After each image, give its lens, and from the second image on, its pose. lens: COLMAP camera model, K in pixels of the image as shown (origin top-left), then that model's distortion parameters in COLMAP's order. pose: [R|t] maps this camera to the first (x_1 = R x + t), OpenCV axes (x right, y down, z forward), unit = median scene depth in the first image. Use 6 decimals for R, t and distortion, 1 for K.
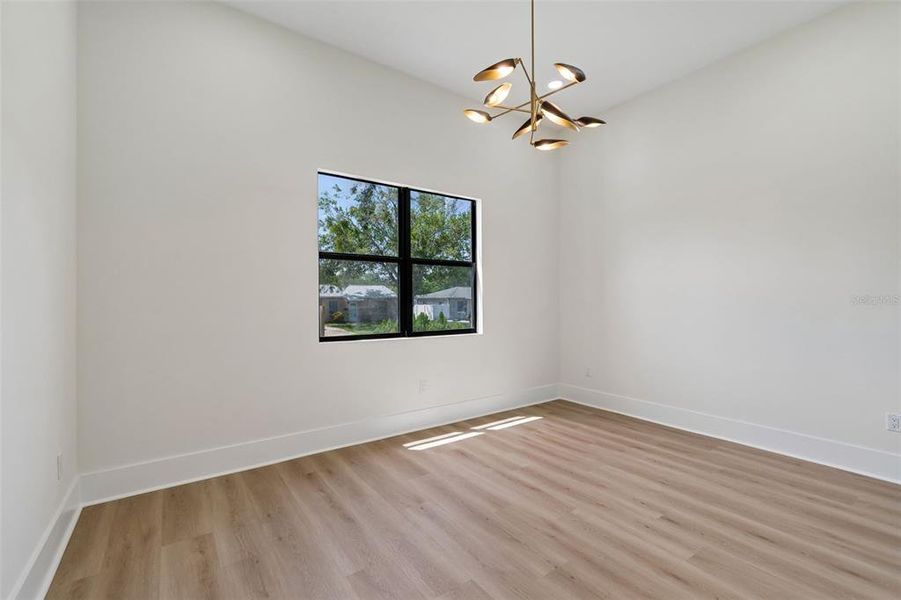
lens RADIAL K [[401.1, 0, 461.2], [0, 401.1, 300.5], [0, 0, 1]] dist [0.002204, 0.000046]
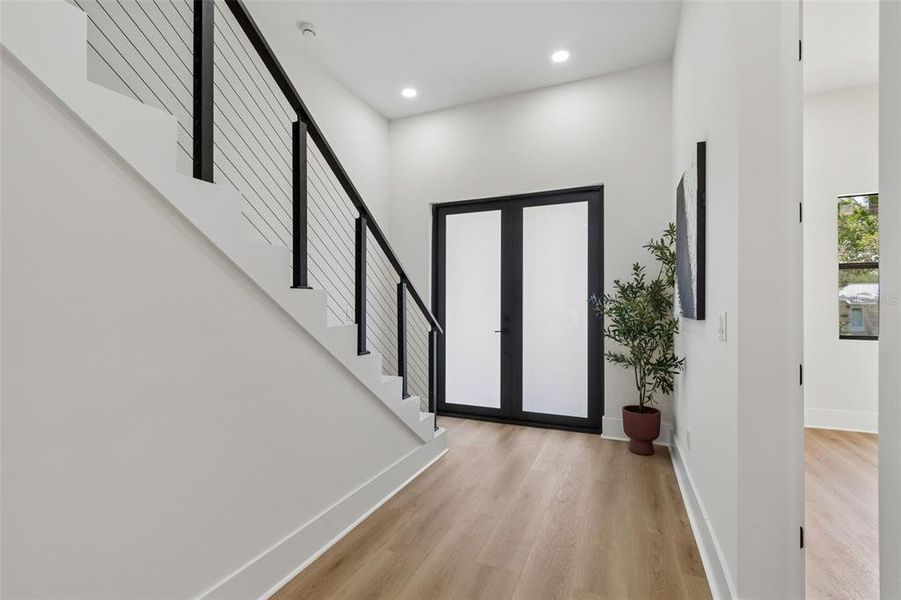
lens RADIAL K [[401.1, 0, 461.2], [0, 401.1, 300.5], [0, 0, 1]] dist [0.002204, 0.000046]
pose [[0.507589, -0.000436, -0.861599, 0.105898], [-0.005436, 0.999978, -0.003709, -0.001889], [0.861582, 0.006567, 0.507575, -0.572568]]
